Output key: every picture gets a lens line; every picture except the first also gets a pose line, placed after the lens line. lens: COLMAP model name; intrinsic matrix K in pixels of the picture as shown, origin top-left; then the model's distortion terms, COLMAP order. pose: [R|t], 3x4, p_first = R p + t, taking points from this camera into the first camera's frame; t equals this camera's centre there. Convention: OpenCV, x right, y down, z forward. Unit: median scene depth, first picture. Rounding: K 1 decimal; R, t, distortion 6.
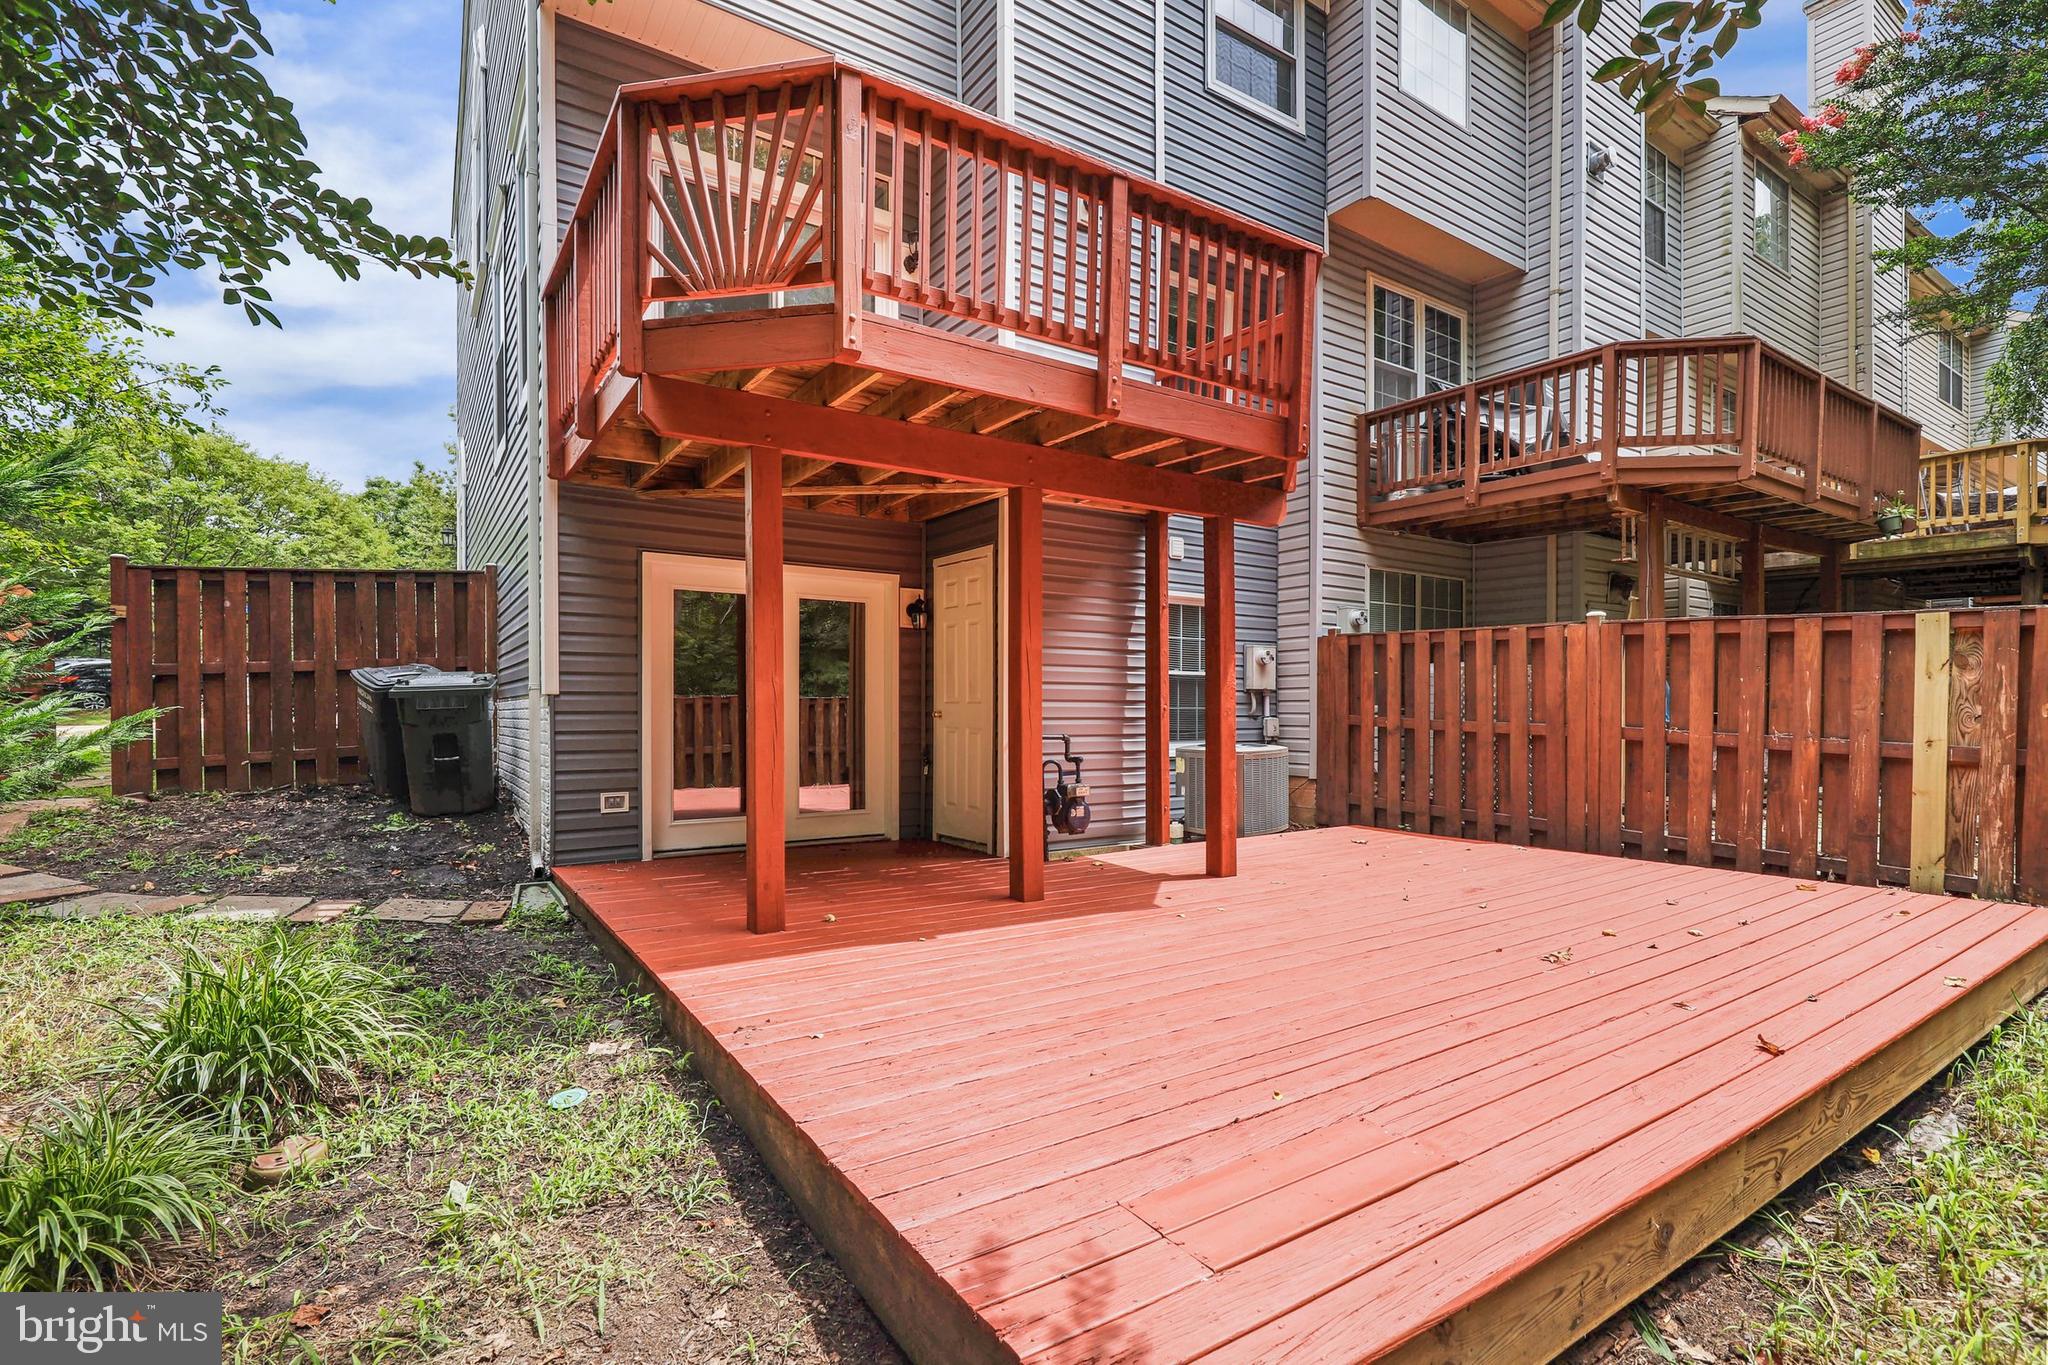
lens RADIAL K [[941.4, 0, 1017.5], [0, 941.4, 699.6], [0, 0, 1]] dist [-0.000293, 0.000108]
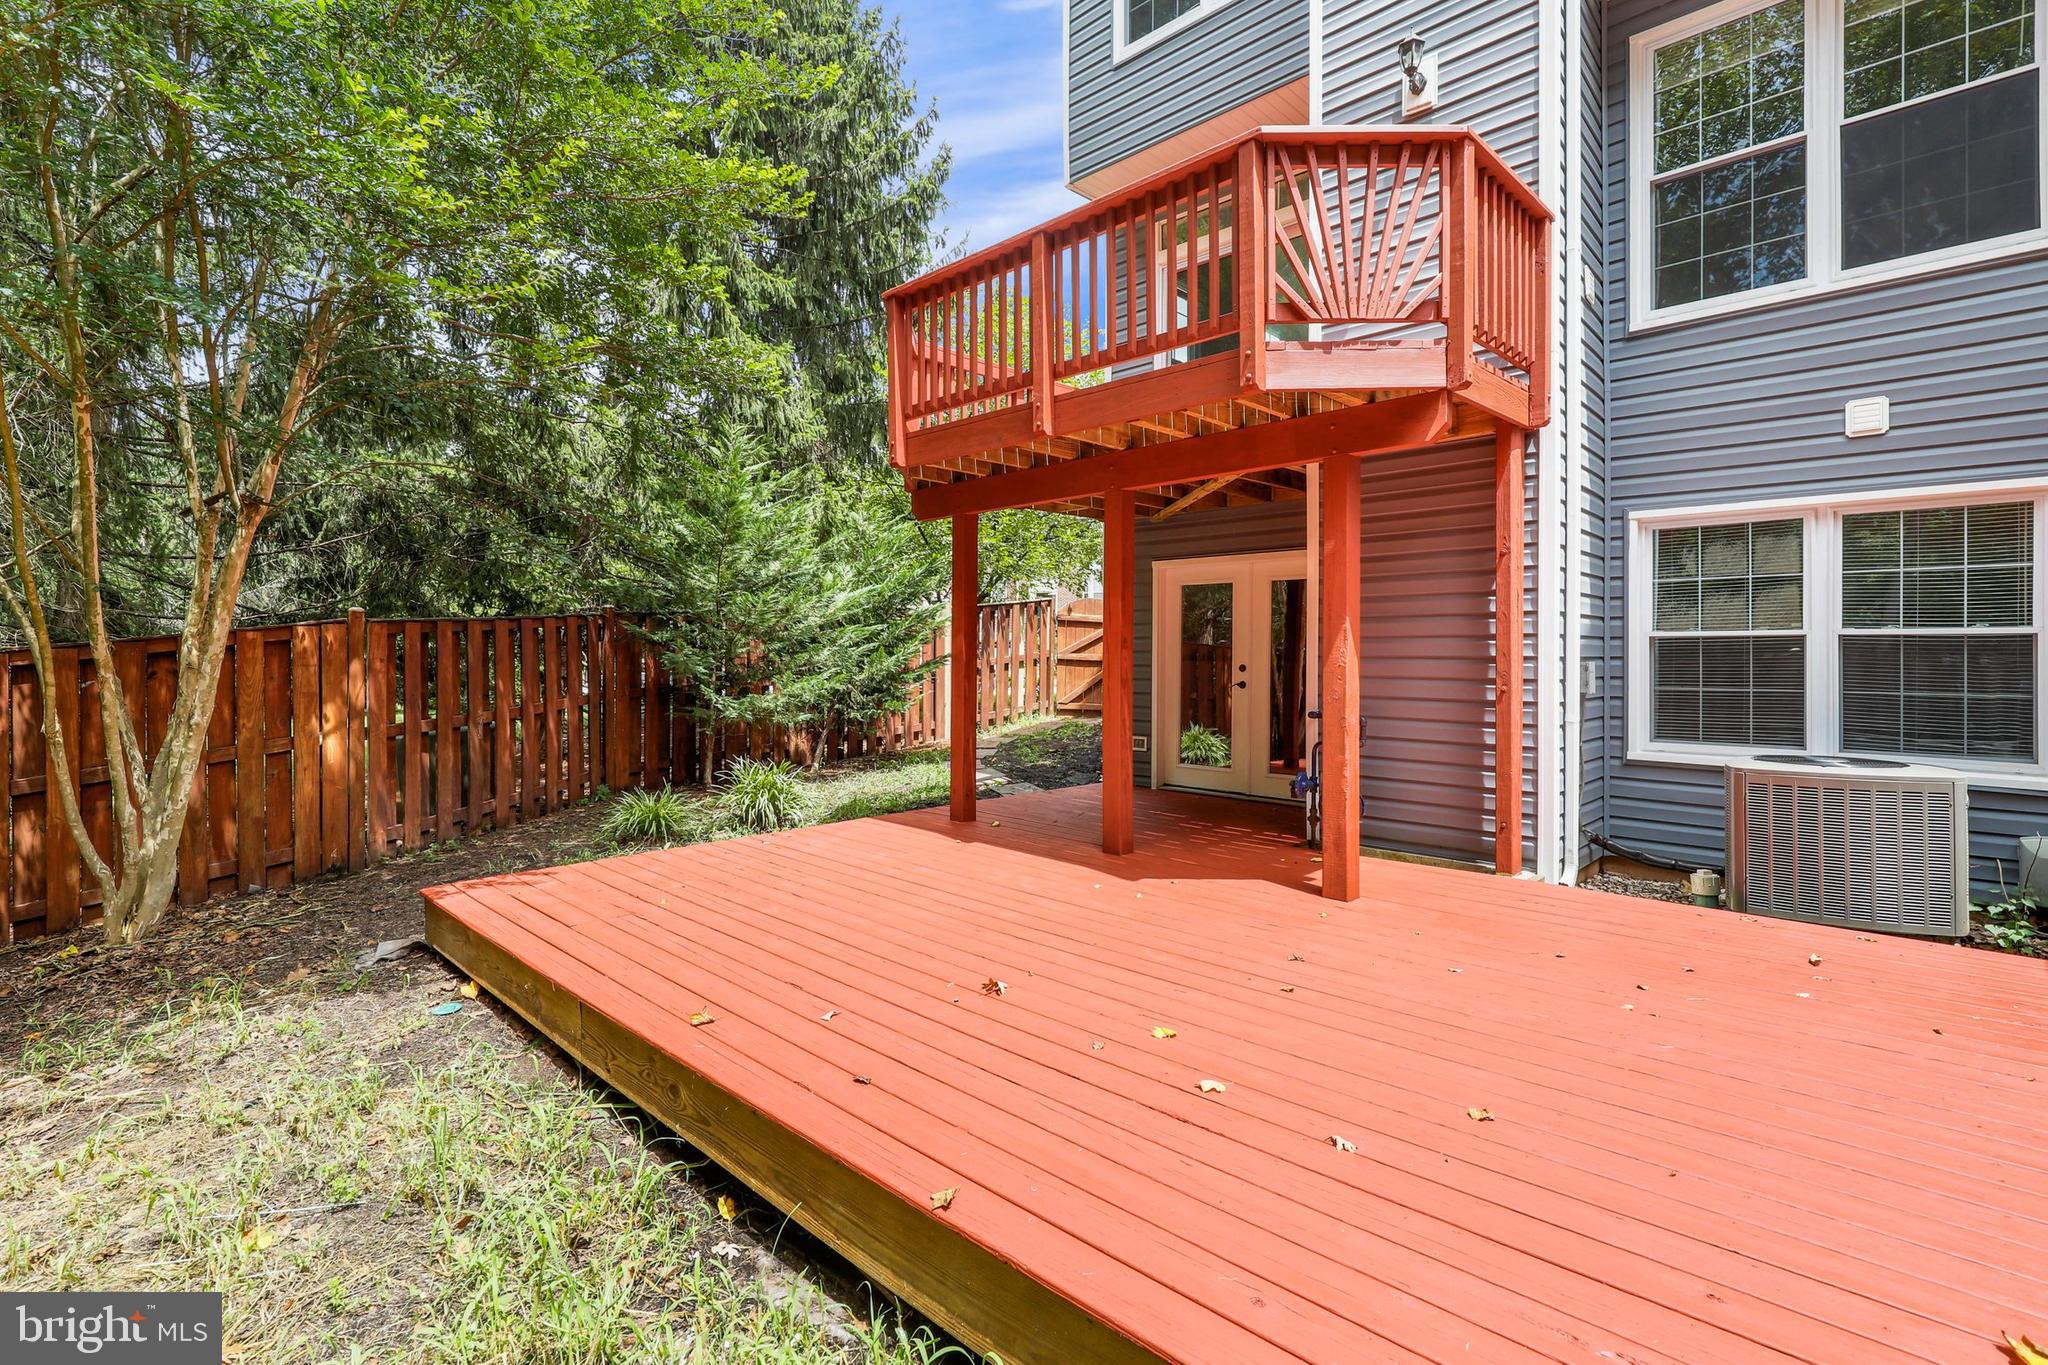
lens RADIAL K [[945.4, 0, 1016.2], [0, 945.4, 643.1], [0, 0, 1]] dist [-0.001322, 0.000793]
pose [[0.206974, -0.014097, -0.978245, 0.630560], [0.000743, 0.999898, -0.014252, -0.013931], [0.978346, 0.002223, 0.206963, 0.367815]]
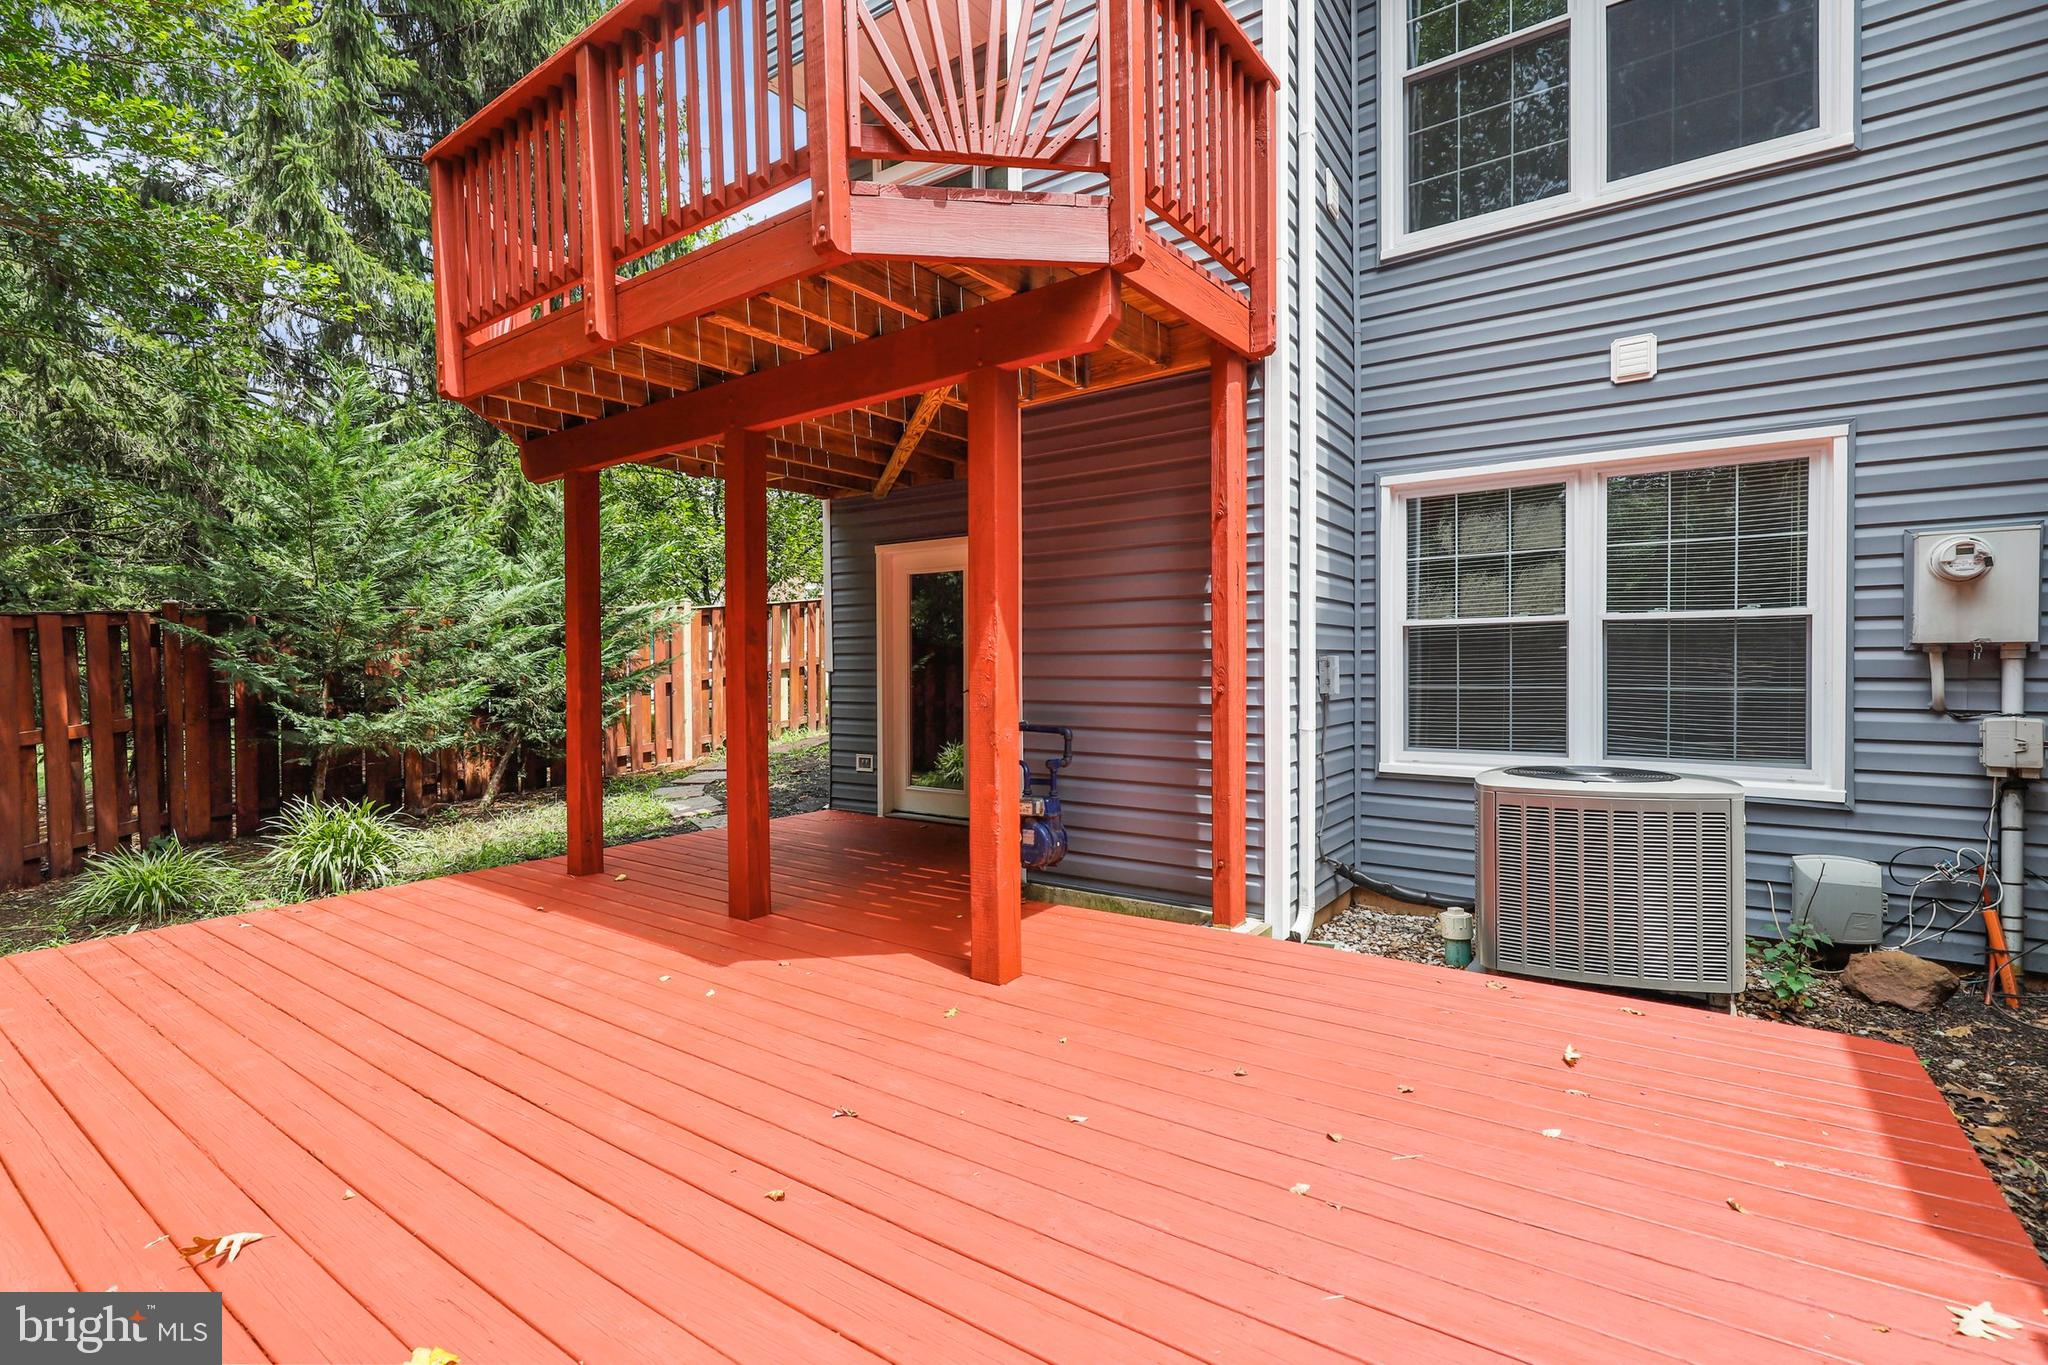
lens RADIAL K [[932.8, 0, 1020.2], [0, 932.8, 671.7], [0, 0, 1]] dist [0.000716, 0.000763]
pose [[0.356092, 0.000150, -0.934451, 0.508443], [0.011771, 0.999920, 0.004646, -0.005716], [0.934377, -0.012653, 0.356061, 0.532129]]
